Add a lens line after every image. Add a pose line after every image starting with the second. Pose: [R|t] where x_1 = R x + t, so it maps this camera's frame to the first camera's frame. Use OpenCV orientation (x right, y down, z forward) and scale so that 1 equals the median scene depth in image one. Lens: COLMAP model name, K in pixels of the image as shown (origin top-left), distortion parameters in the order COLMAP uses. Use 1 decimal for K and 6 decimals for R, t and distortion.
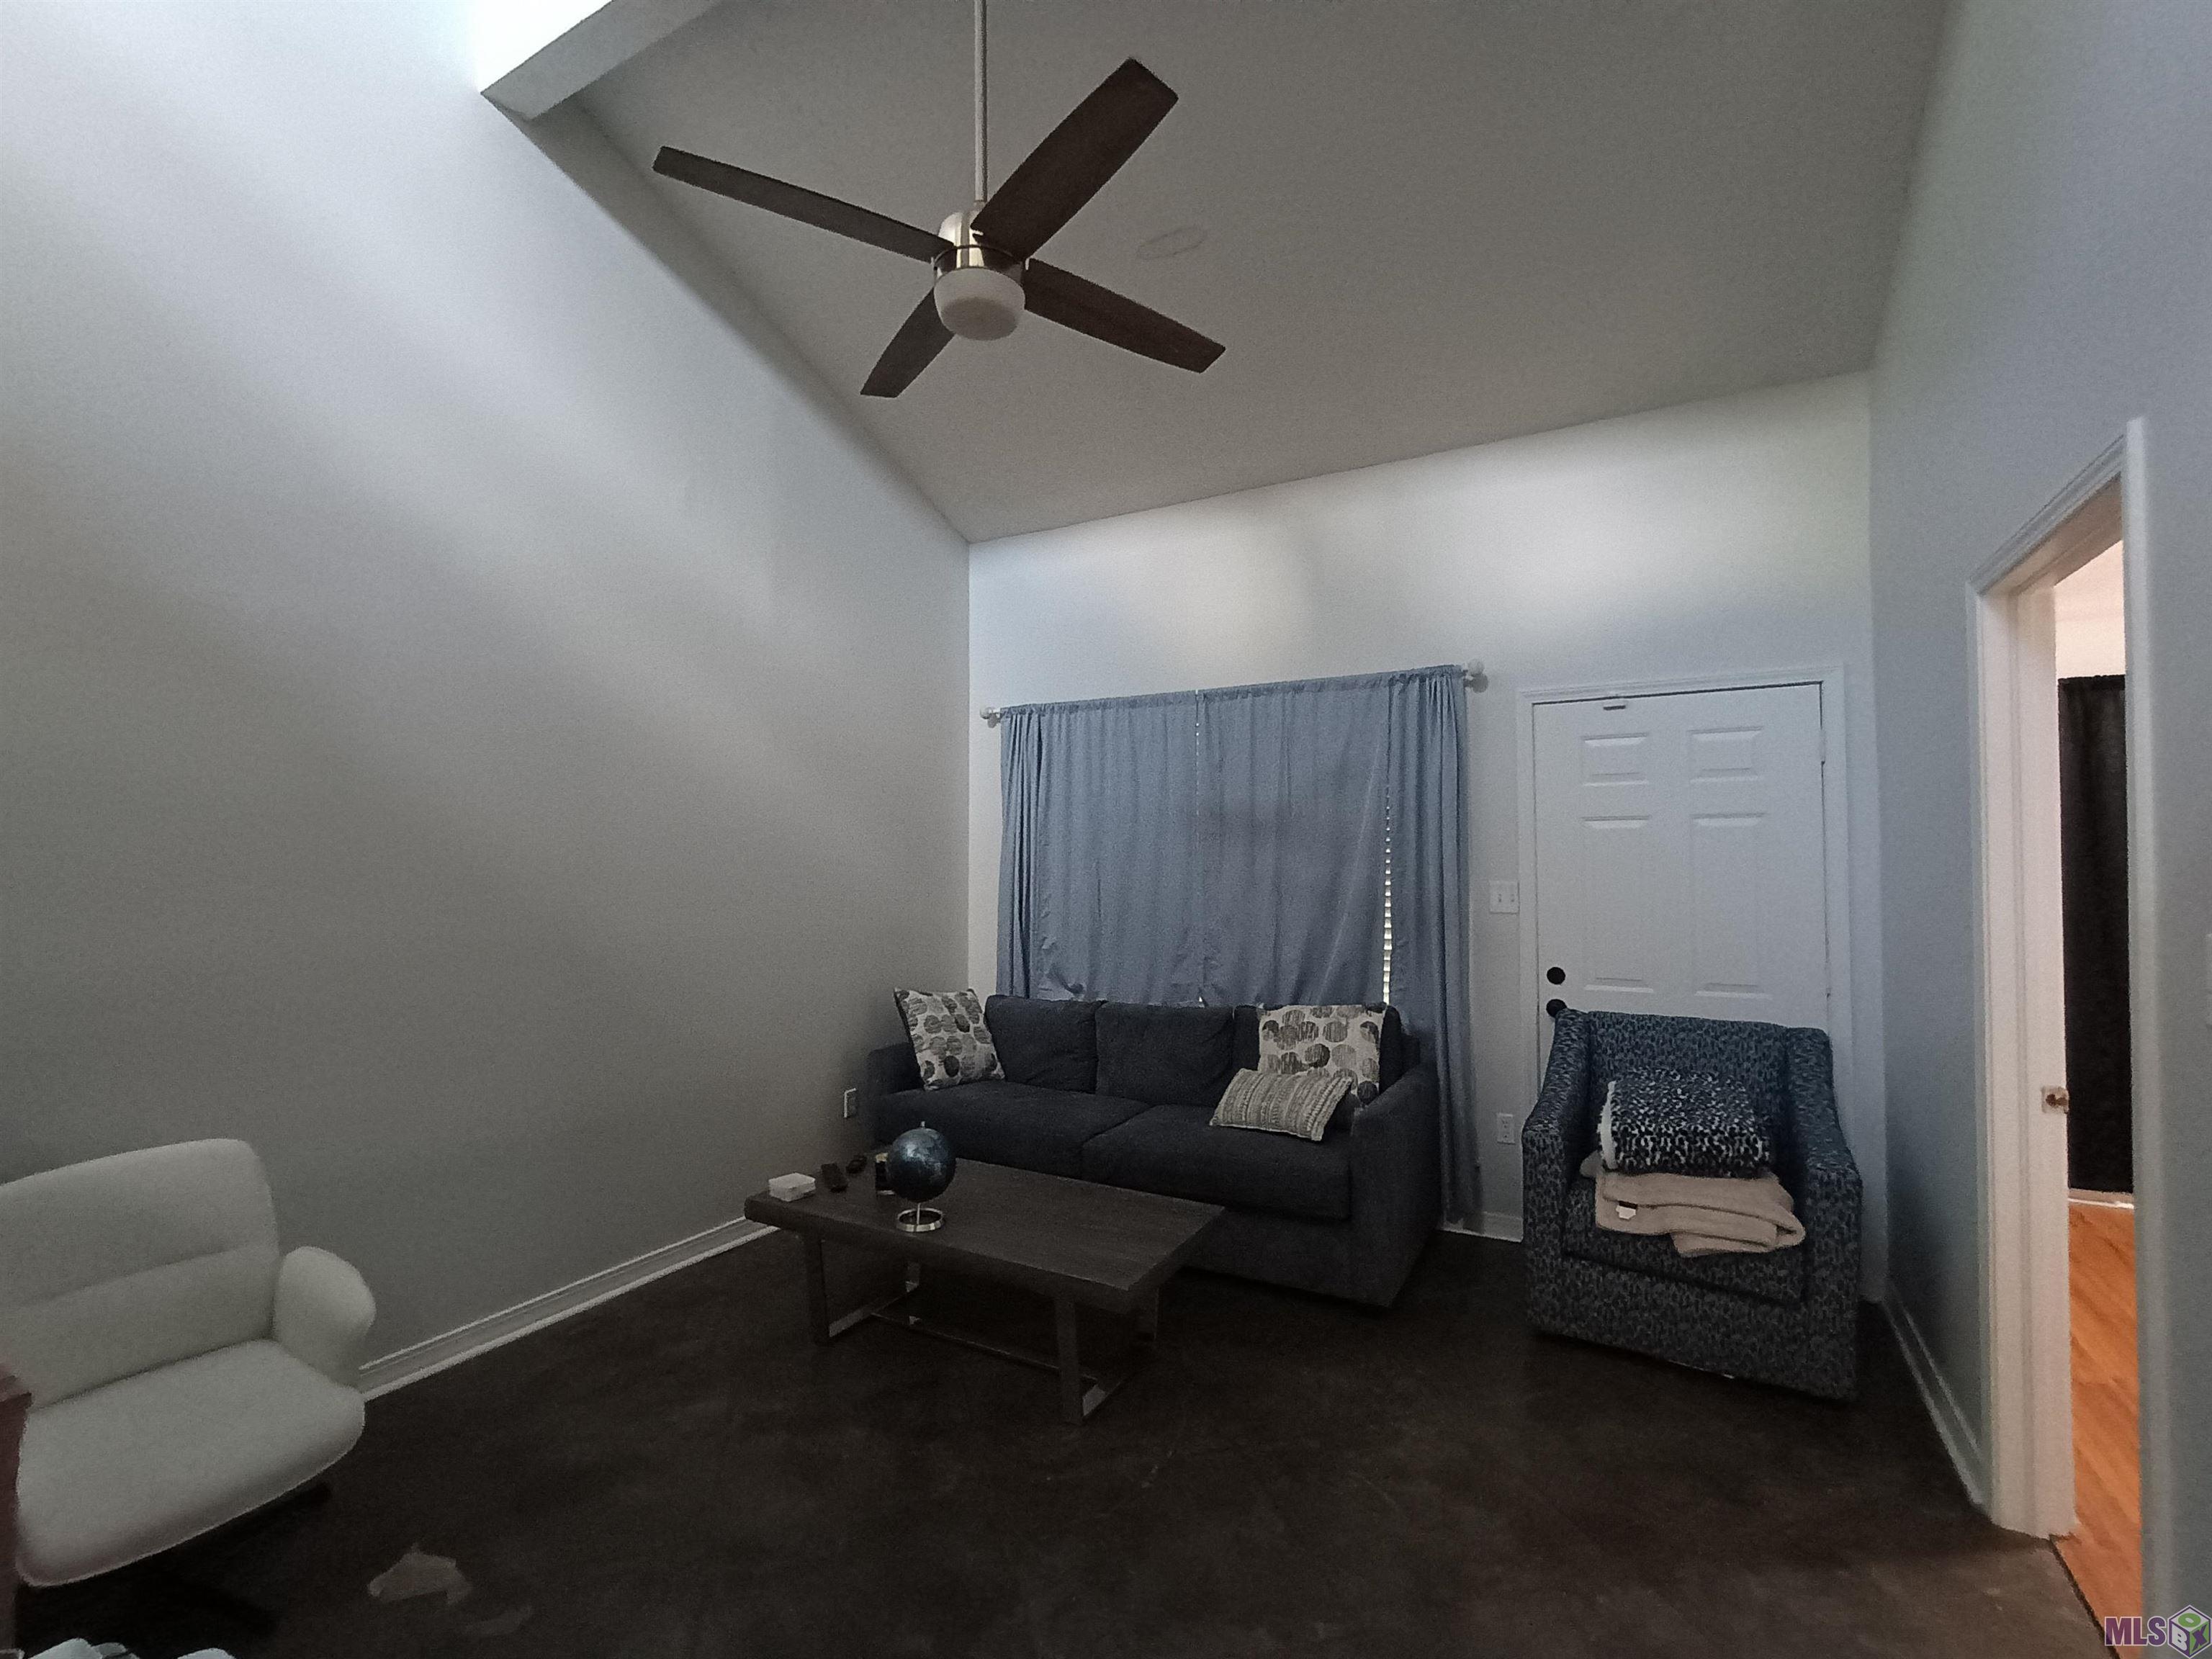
lens RADIAL K [[993.3, 0, 1108.5], [0, 993.3, 835.8], [0, 0, 1]] dist [0.000662, 0.000387]
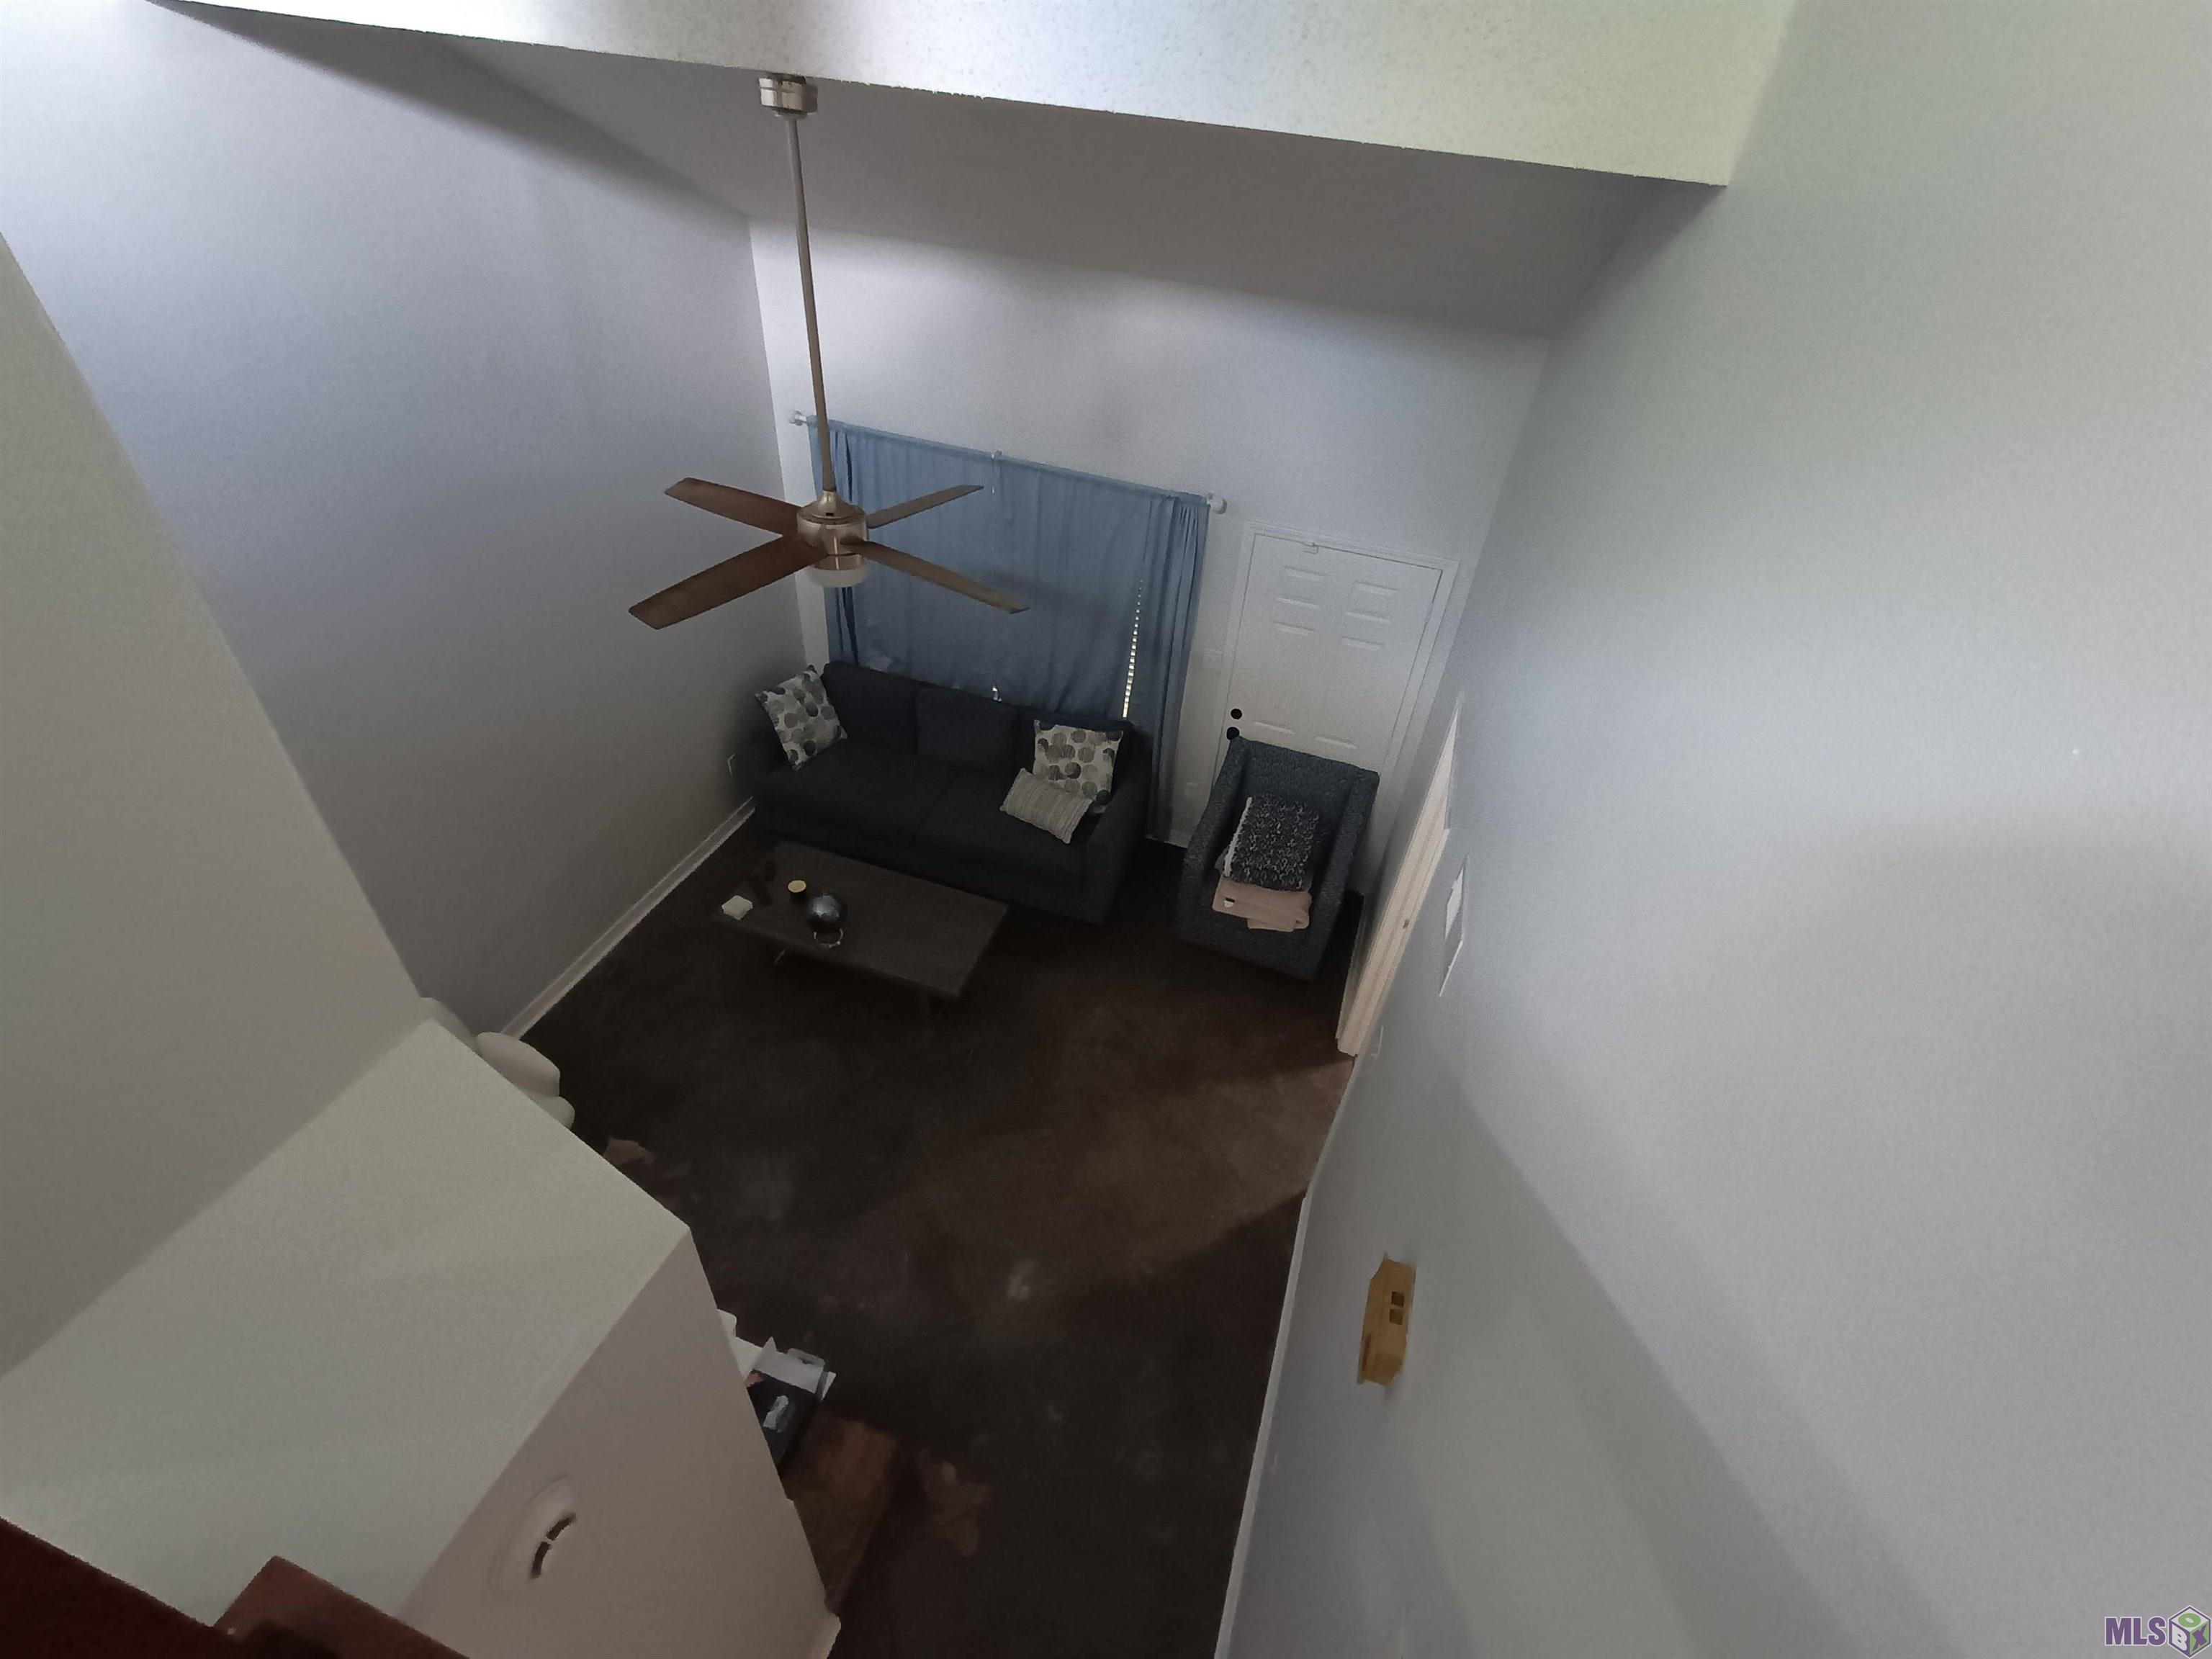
lens RADIAL K [[993.3, 0, 1103.3], [0, 993.3, 825.8], [0, 0, 1]] dist [0.000662, 0.000387]
pose [[0.980618, -0.055496, 0.187904, -0.028670], [-0.079680, 0.763201, 0.641230, -0.651636], [-0.178994, -0.643774, 0.743987, -0.164600]]
